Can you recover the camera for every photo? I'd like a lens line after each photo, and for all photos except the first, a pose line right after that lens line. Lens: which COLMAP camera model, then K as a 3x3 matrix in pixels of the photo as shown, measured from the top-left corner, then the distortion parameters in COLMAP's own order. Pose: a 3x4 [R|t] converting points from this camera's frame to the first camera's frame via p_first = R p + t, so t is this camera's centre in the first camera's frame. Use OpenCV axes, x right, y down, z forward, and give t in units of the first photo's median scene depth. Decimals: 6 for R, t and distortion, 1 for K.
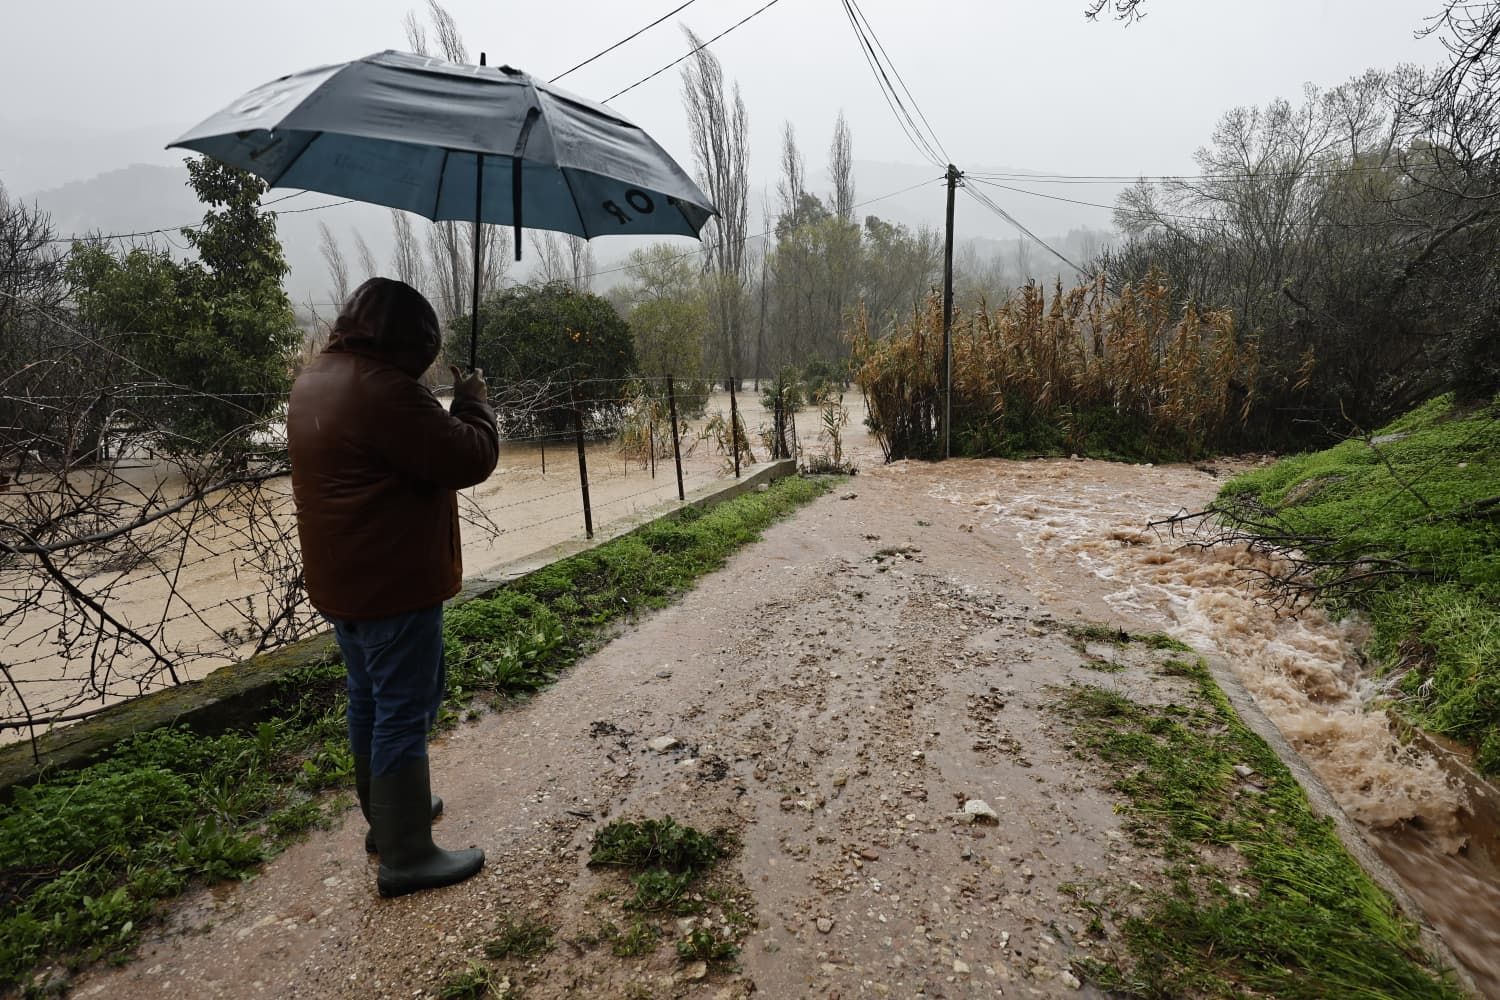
lens RADIAL K [[763.9, 0, 748.1], [0, 763.9, 504.9], [0, 0, 1]] dist [0.002297, -0.001249]
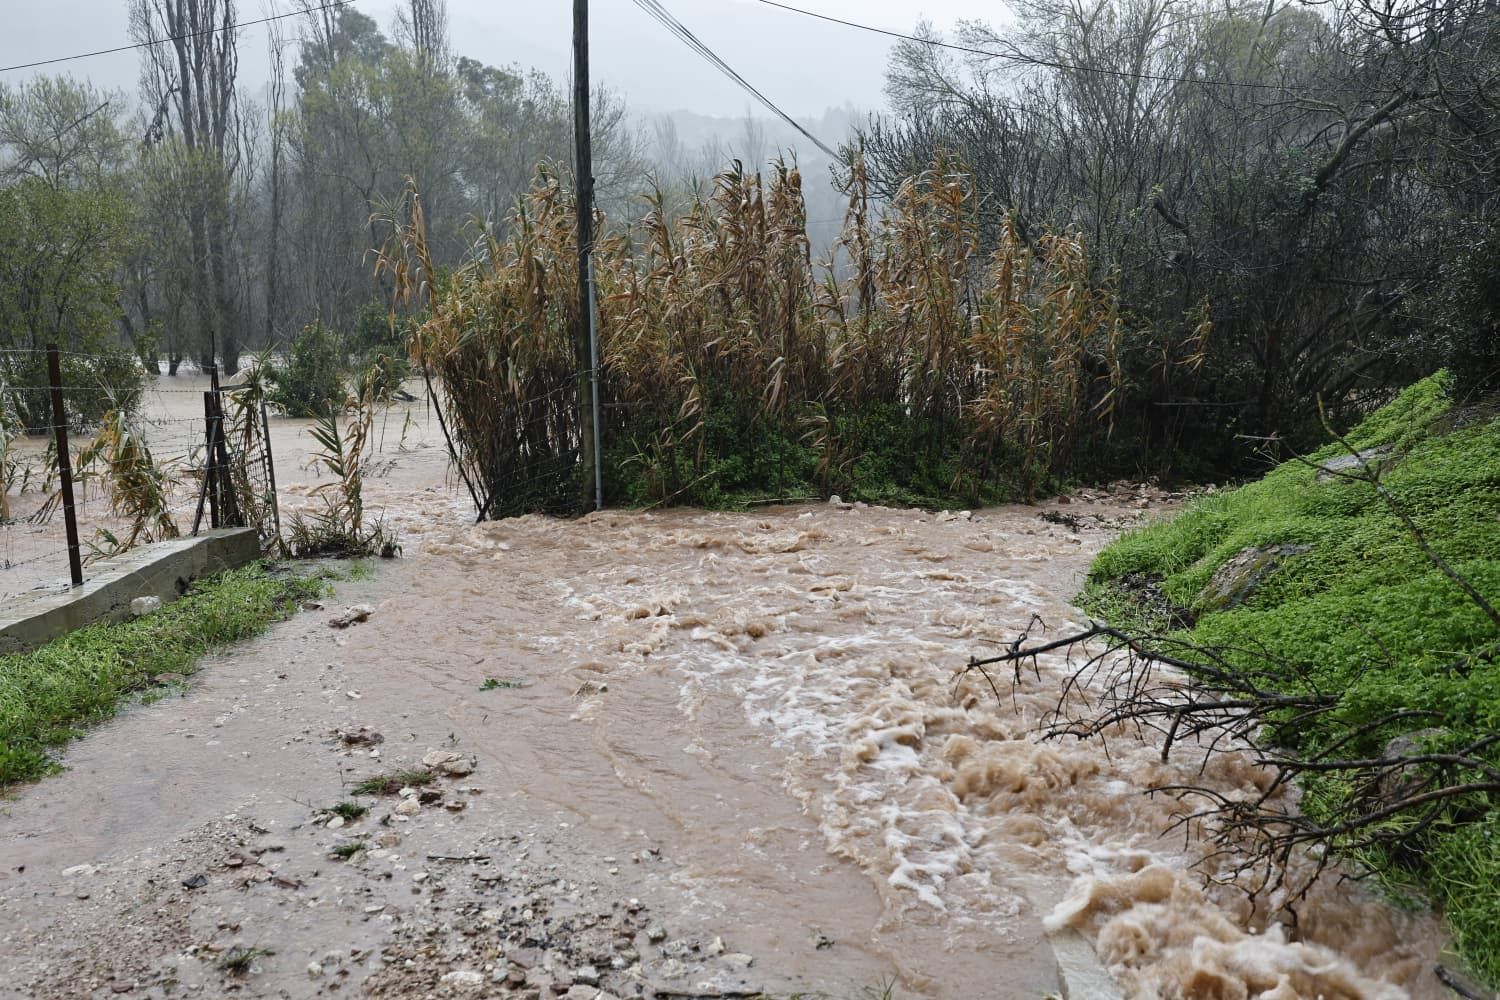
lens RADIAL K [[1385.0, 0, 748.5], [0, 1385.0, 502.2], [0, 0, 1]] dist [0.010383, 0.000000]
pose [[0.946608, -0.032707, 0.320724, 0.066658], [0.050285, 0.997644, -0.046678, -0.020049], [-0.318442, 0.060313, 0.946022, 0.123467]]
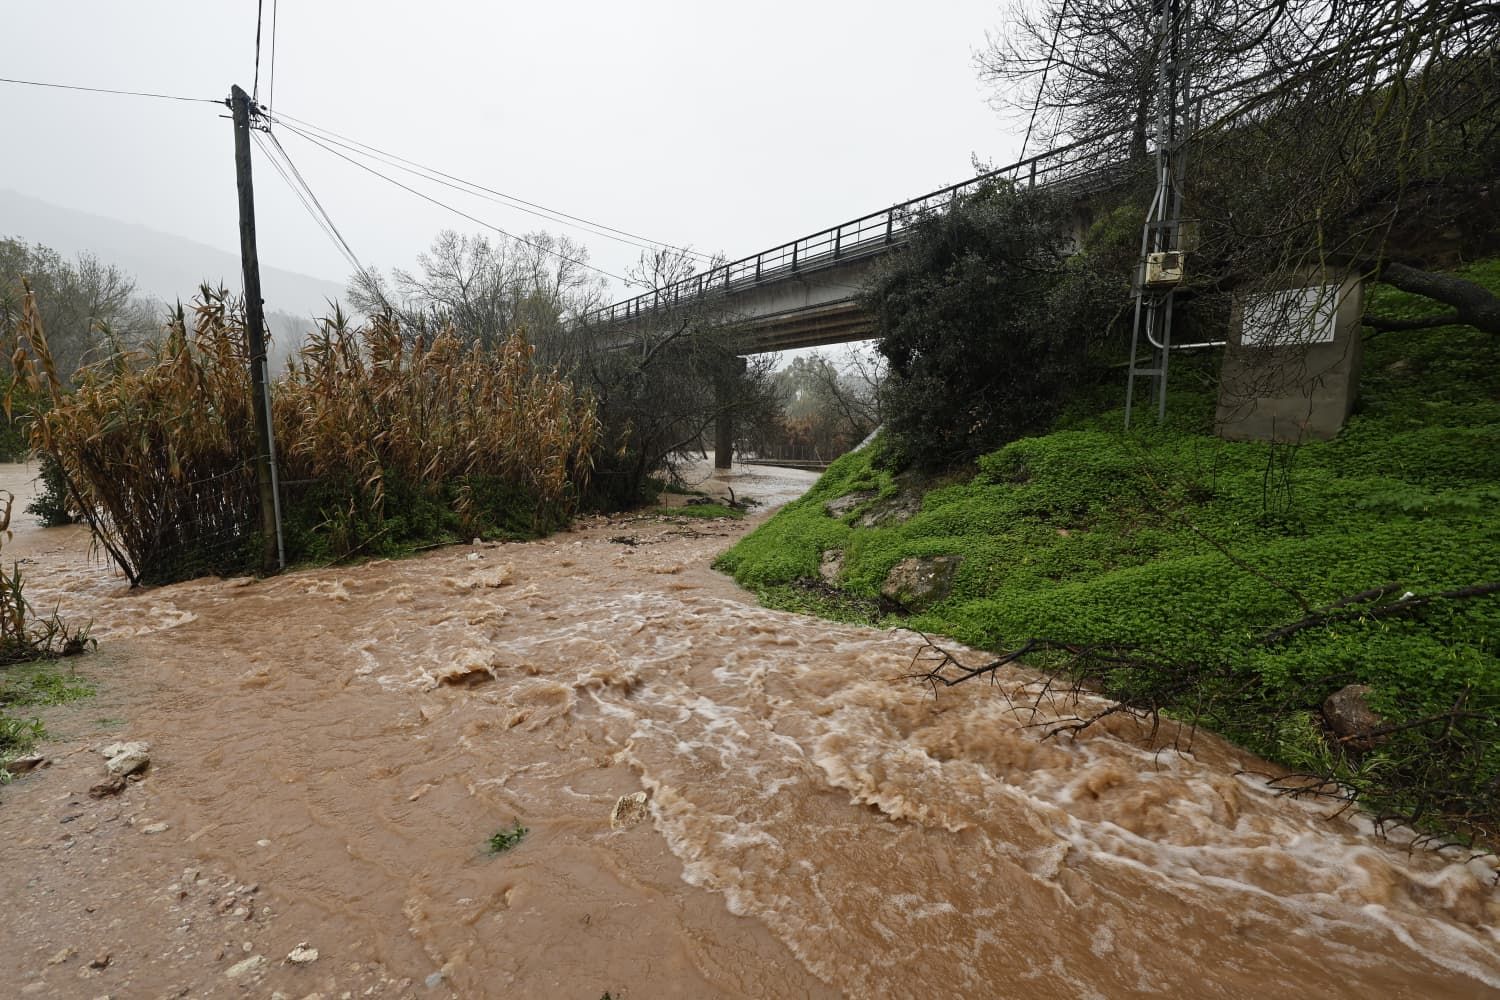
lens RADIAL K [[597.4, 0, 747.8], [0, 597.4, 500.1], [0, 0, 1]] dist [0.000723, 0.000569]
pose [[0.492589, -0.063822, 0.867918, 0.032137], [0.130133, 0.991496, -0.000949, -0.066597], [-0.860477, 0.113412, 0.496706, 0.437225]]
